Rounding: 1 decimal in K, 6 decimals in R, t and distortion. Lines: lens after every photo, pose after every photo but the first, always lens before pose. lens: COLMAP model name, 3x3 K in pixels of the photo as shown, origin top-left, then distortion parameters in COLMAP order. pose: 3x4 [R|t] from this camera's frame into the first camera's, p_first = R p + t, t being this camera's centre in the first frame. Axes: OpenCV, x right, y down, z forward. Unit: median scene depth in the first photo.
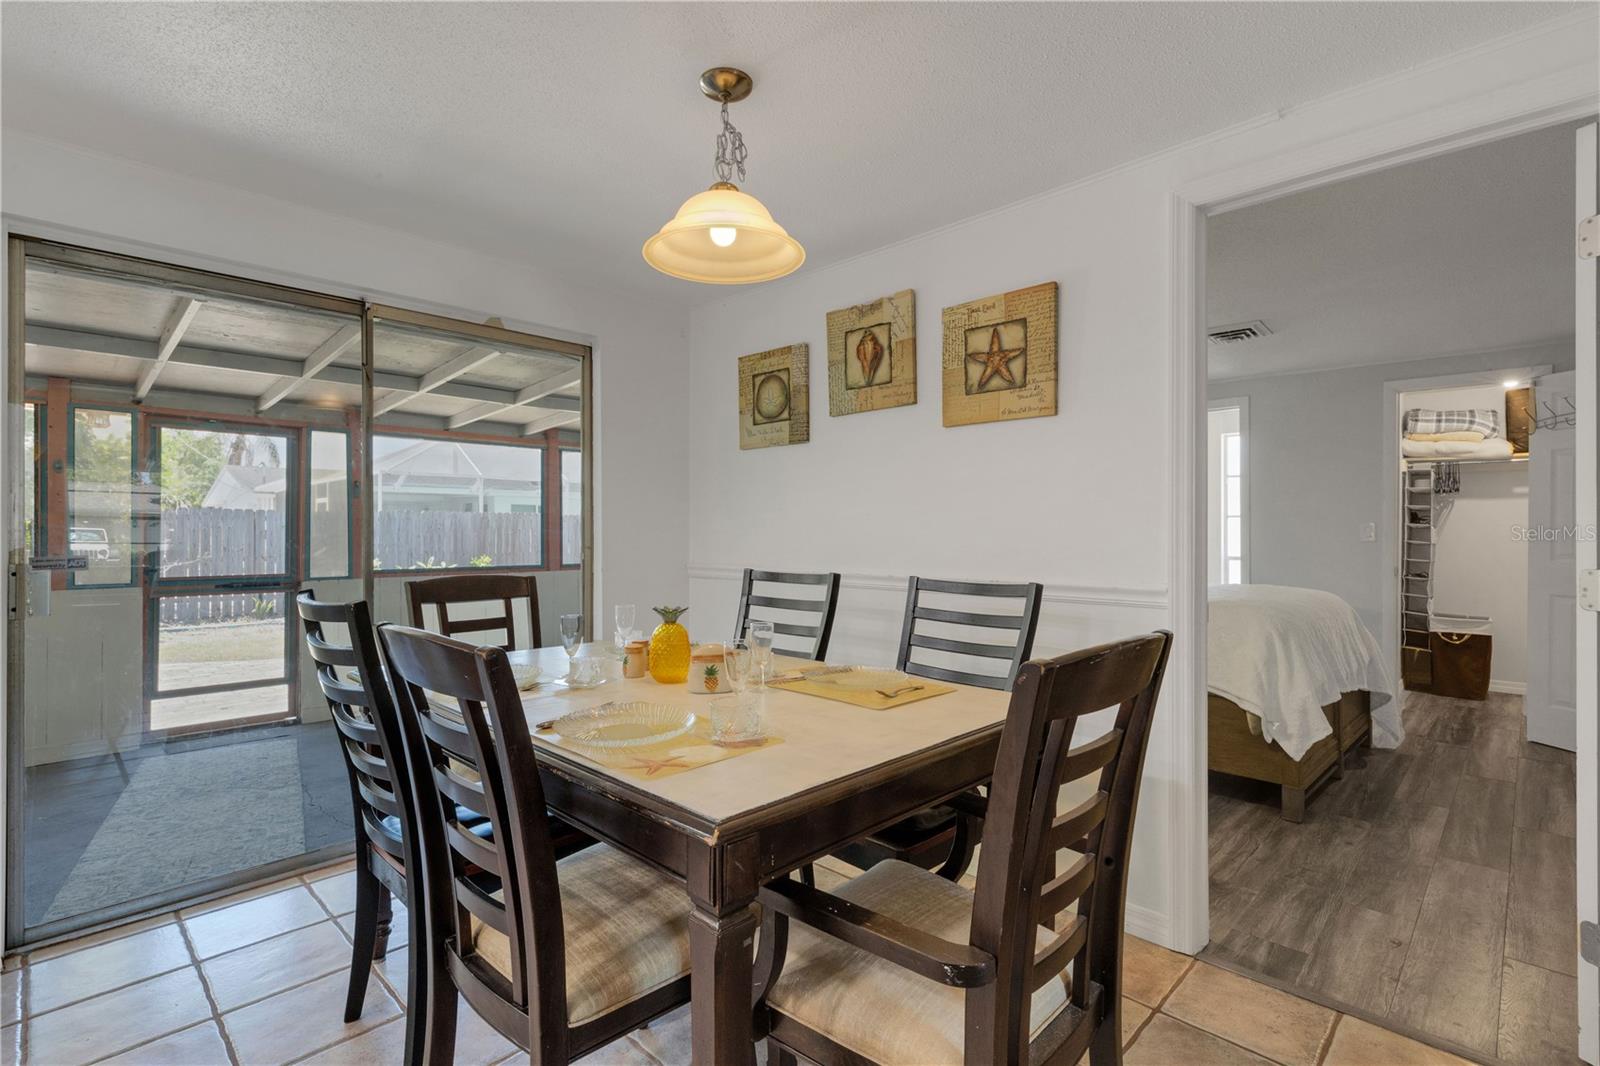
lens RADIAL K [[743.0, 0, 800.3], [0, 743.0, 527.7], [0, 0, 1]] dist [0.000082, 0.001439]
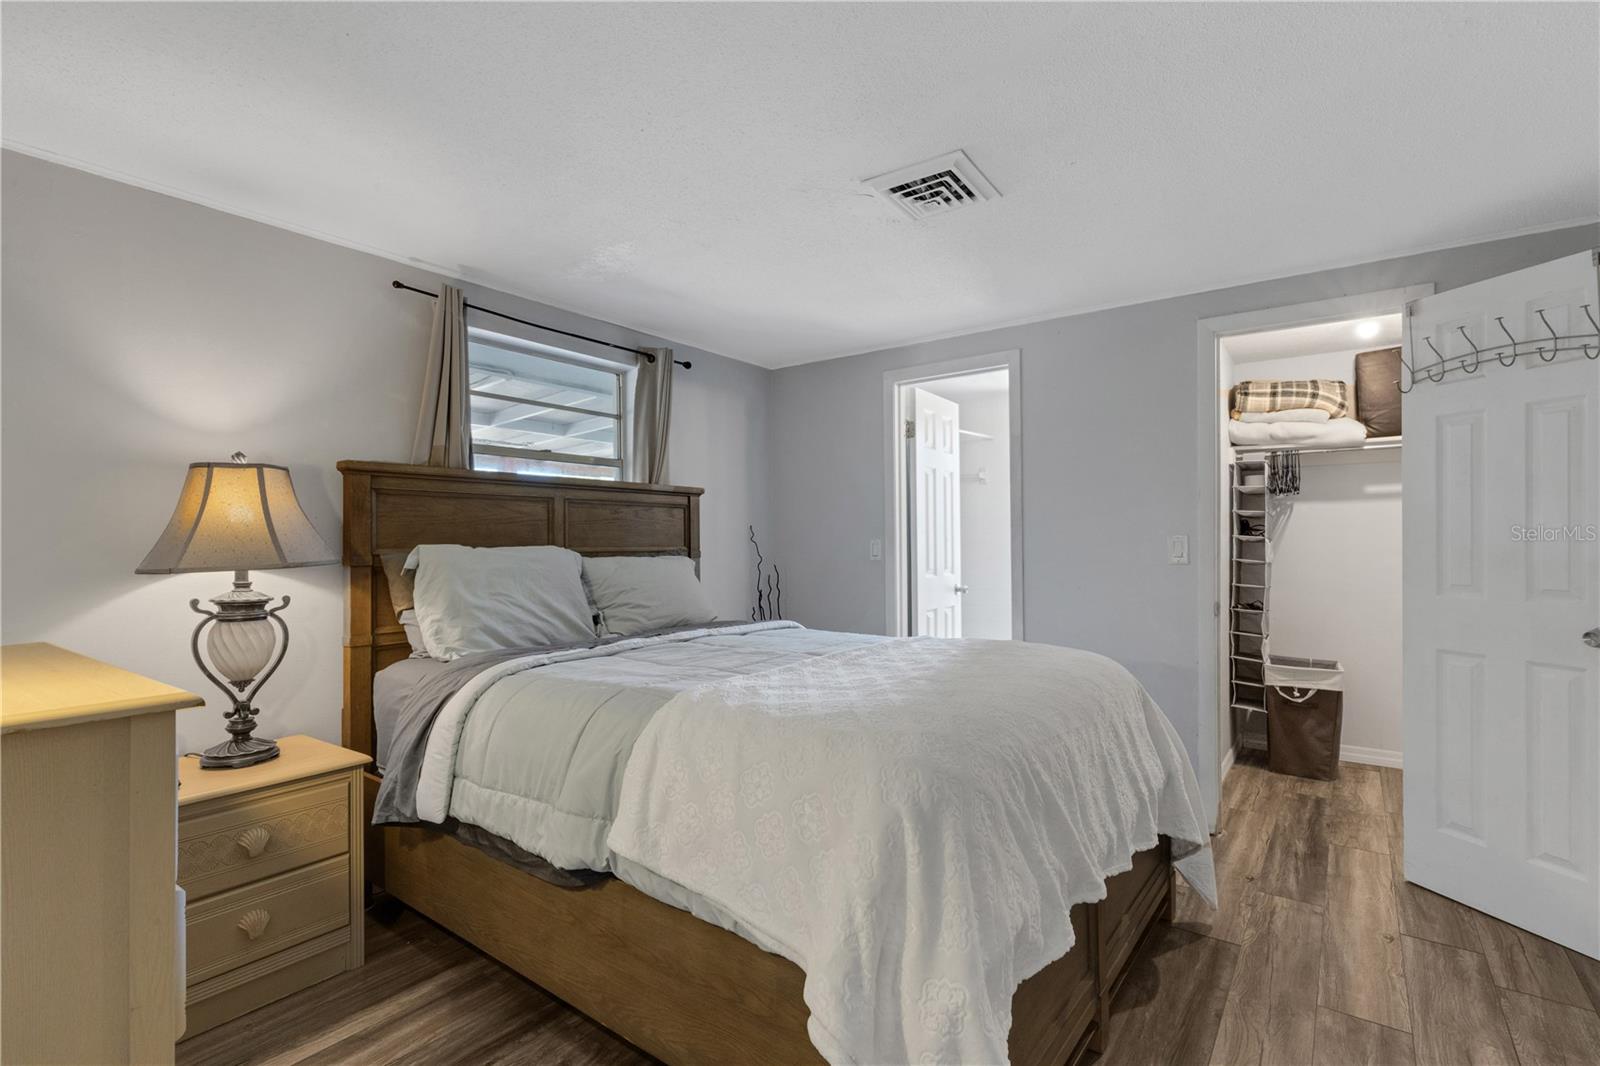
lens RADIAL K [[743.0, 0, 798.6], [0, 743.0, 536.9], [0, 0, 1]] dist [0.000082, 0.001439]
pose [[0.990377, -0.005903, 0.138272, 0.299856], [0.006606, 0.999968, -0.004619, -0.003683], [-0.138240, 0.005488, 0.990384, 0.348136]]
